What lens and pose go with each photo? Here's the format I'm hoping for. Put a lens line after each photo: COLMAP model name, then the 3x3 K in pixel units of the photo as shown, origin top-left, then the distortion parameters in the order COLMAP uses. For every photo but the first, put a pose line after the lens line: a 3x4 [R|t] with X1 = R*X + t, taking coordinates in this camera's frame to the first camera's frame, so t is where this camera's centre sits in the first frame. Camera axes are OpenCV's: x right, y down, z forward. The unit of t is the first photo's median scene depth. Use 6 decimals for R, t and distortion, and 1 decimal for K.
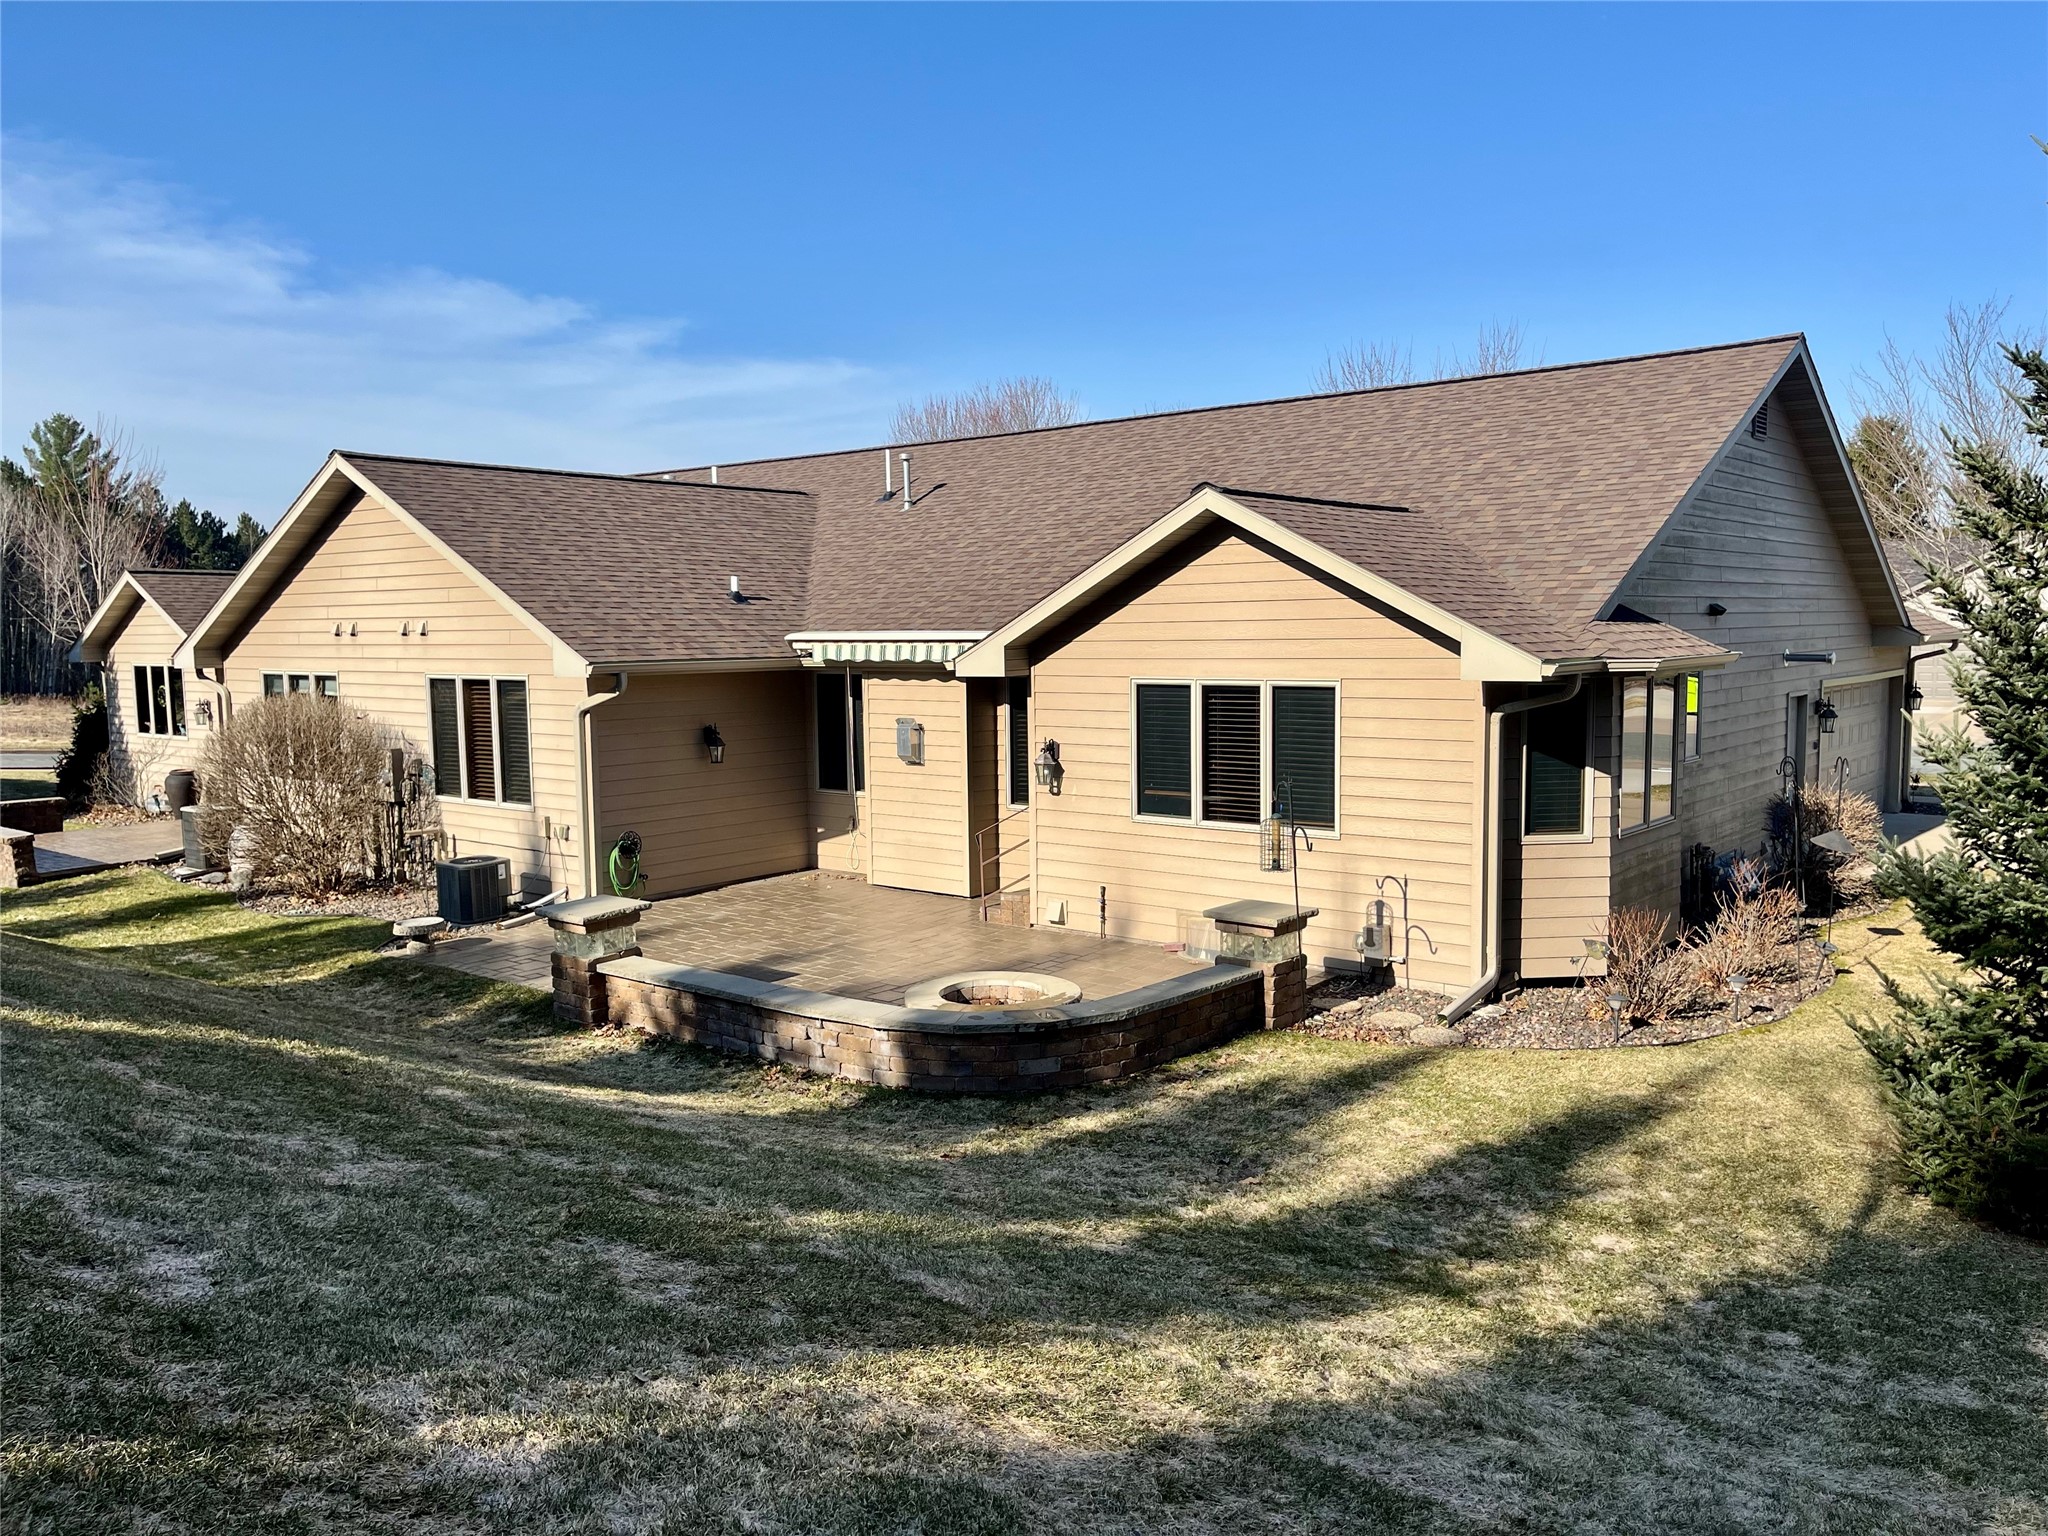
lens RADIAL K [[1540.8, 0, 1010.7], [0, 1540.8, 774.7], [0, 0, 1]] dist [0.060621, -0.081691]
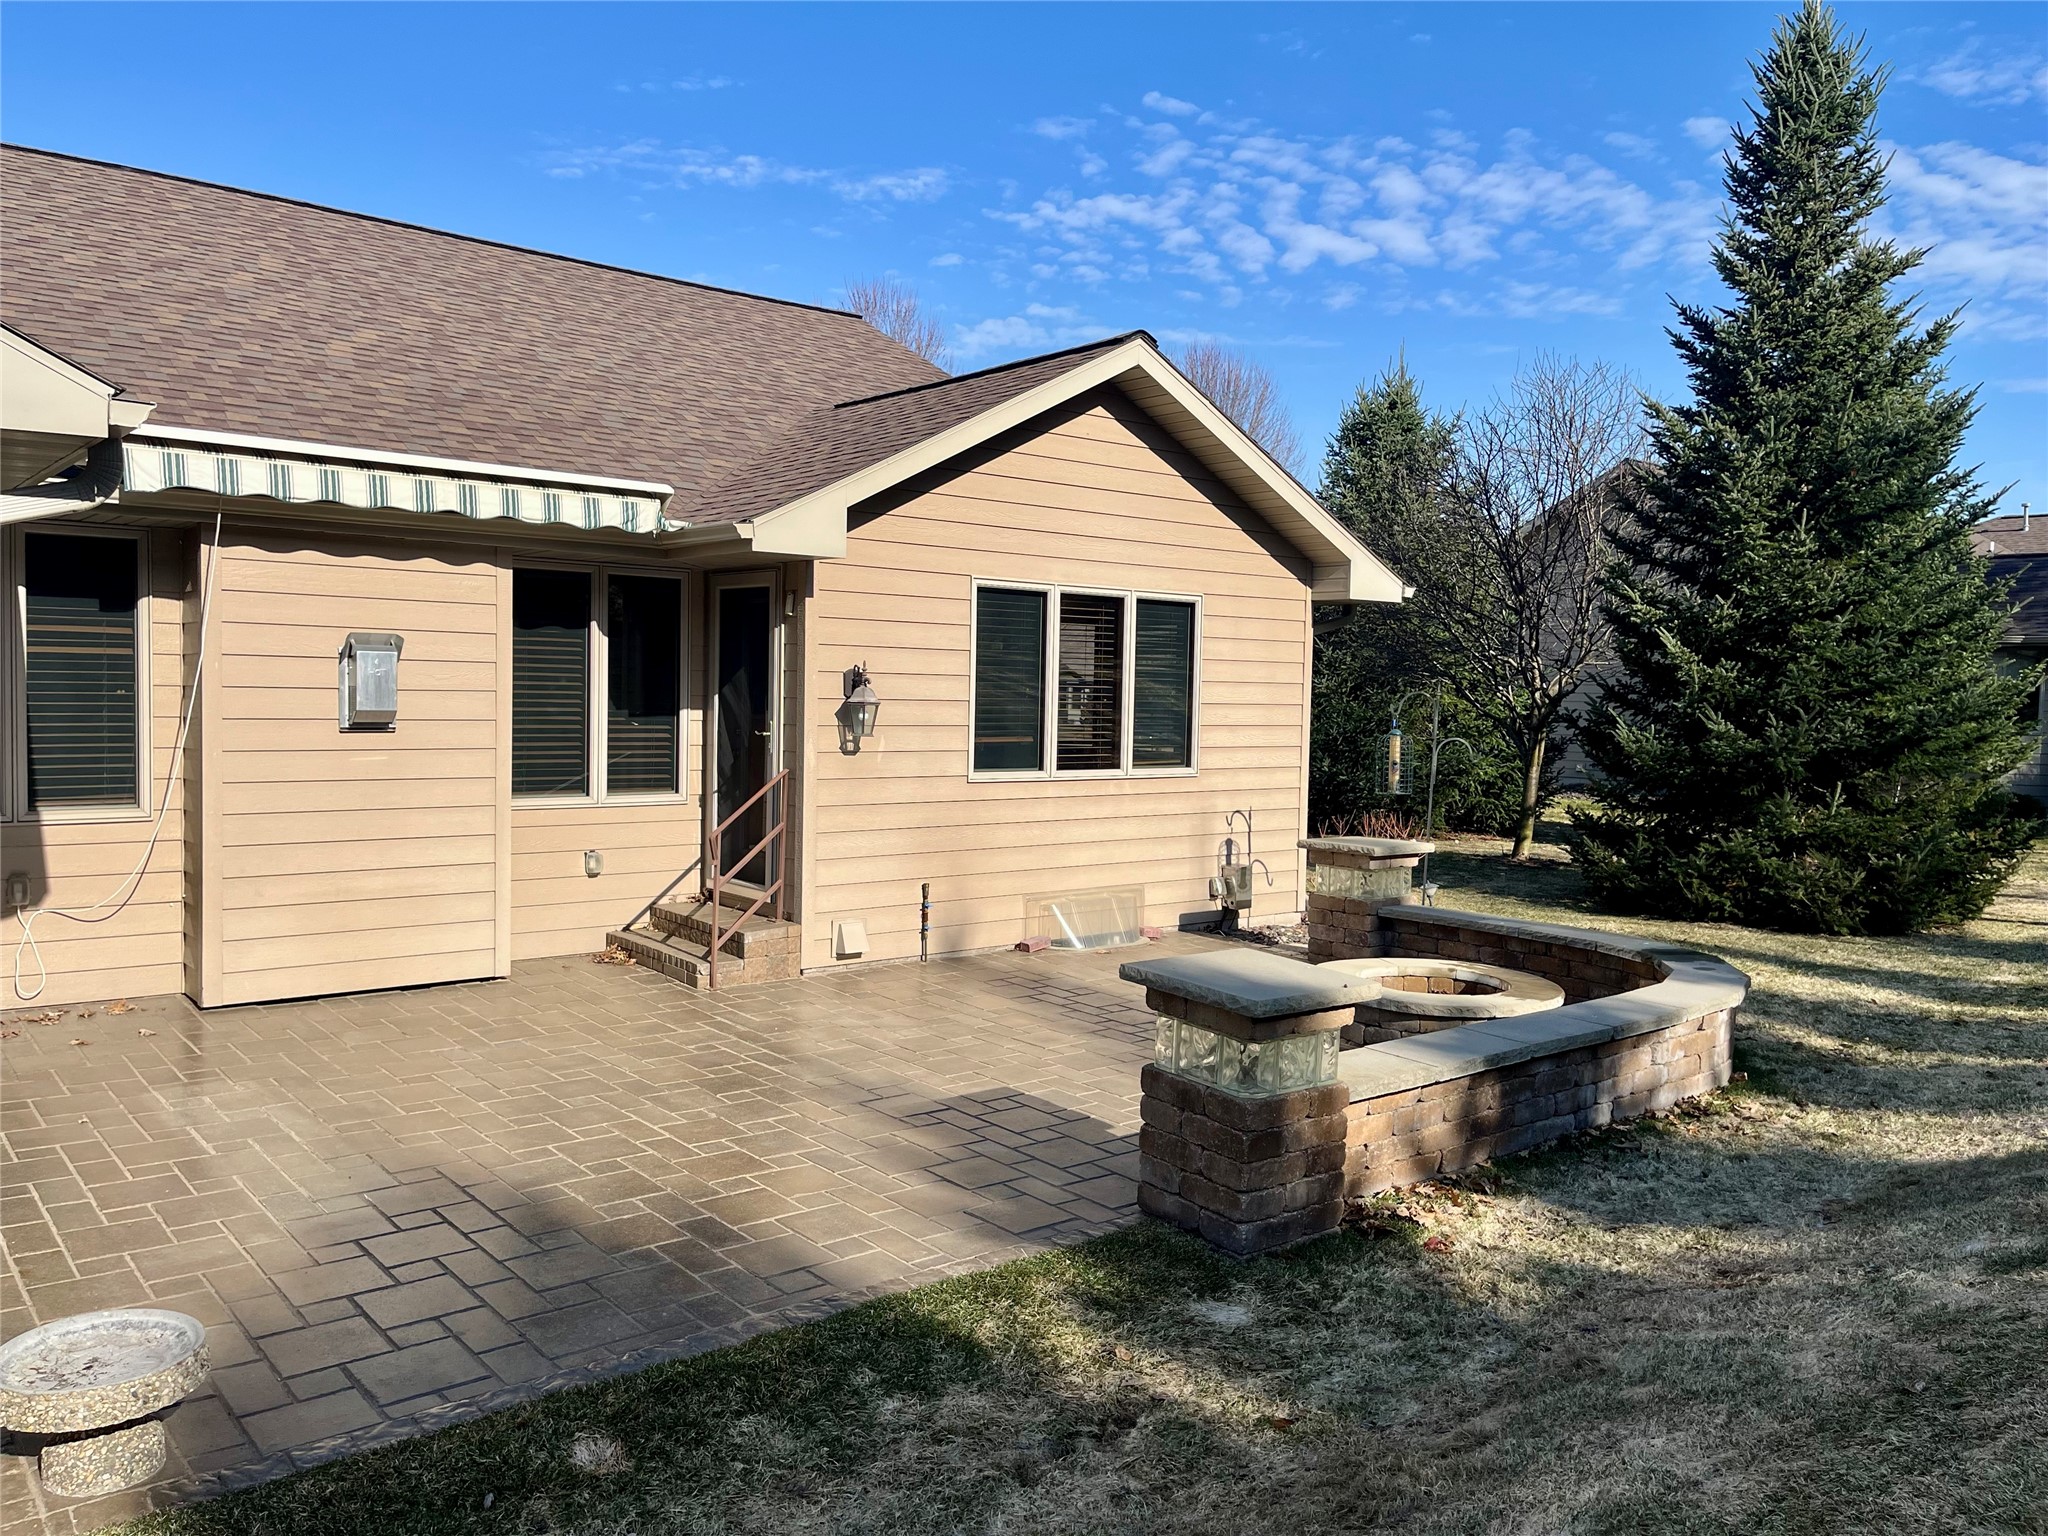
lens RADIAL K [[1540.8, 0, 1036.0], [0, 1540.8, 775.8], [0, 0, 1]] dist [0.060621, -0.081691]
pose [[0.178772, -0.036068, 0.983229, -0.619010], [0.070920, 0.997201, 0.023686, 0.013188], [-0.981331, 0.065497, 0.180829, 0.860408]]
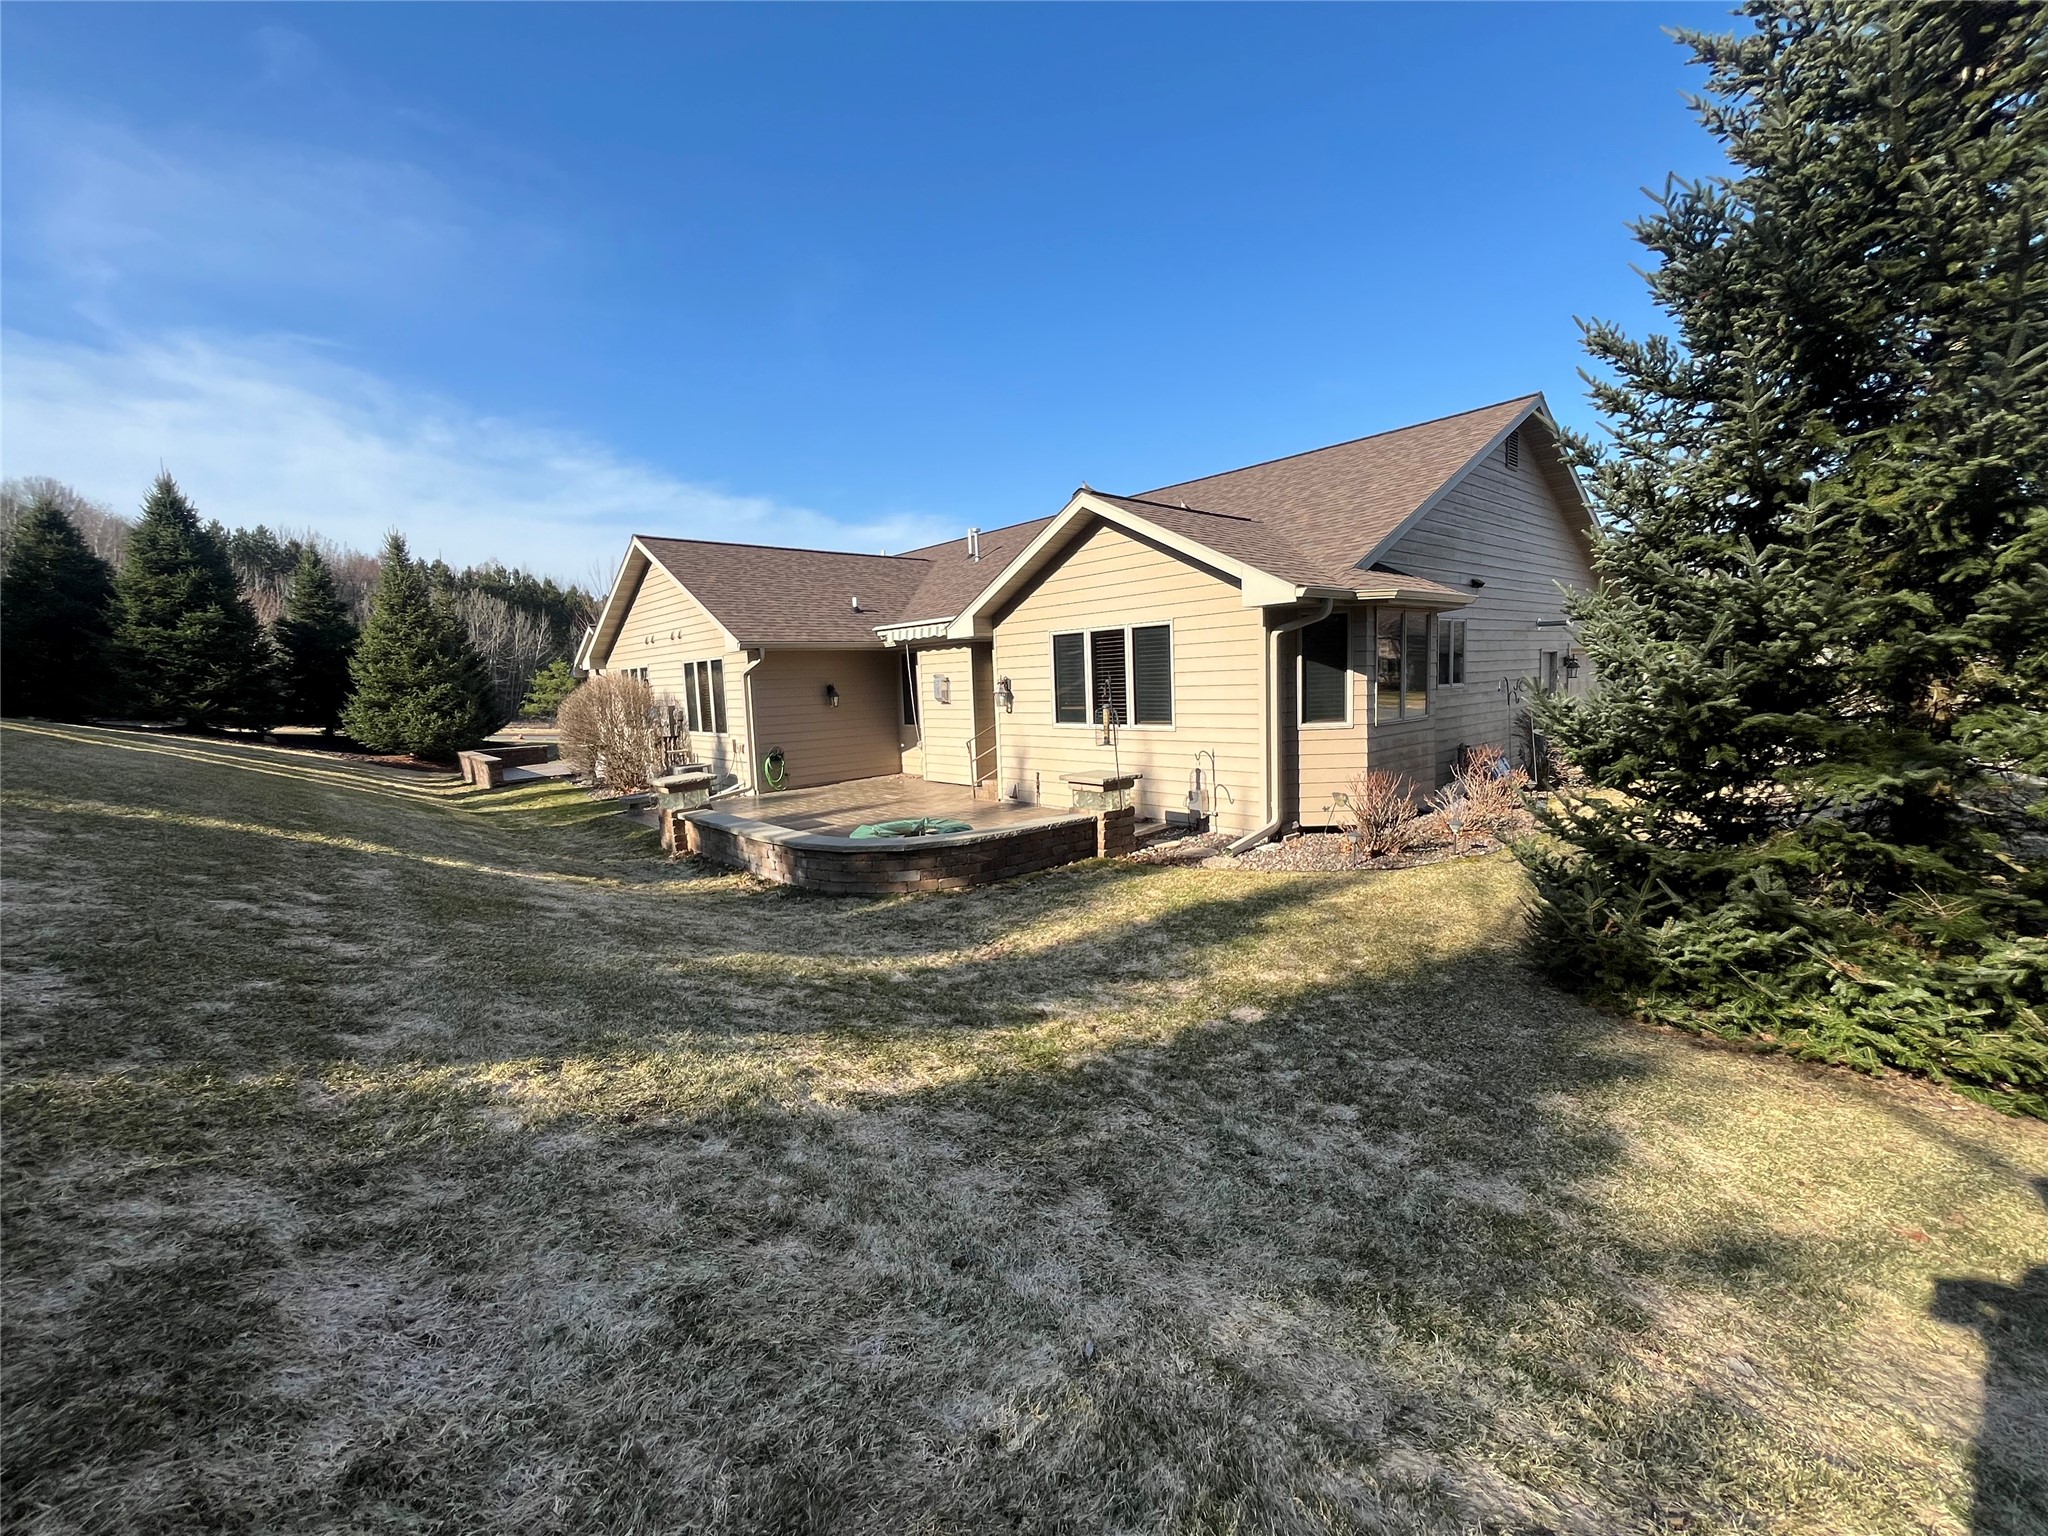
lens RADIAL K [[824.7, 0, 1013.8], [0, 824.7, 764.4], [0, 0, 1]] dist [-0.003256, 0.000746]
pose [[0.987901, -0.008983, -0.154823, 0.169021], [0.010696, 0.999890, 0.010231, 0.058621], [0.154714, -0.011764, 0.987889, 0.201641]]
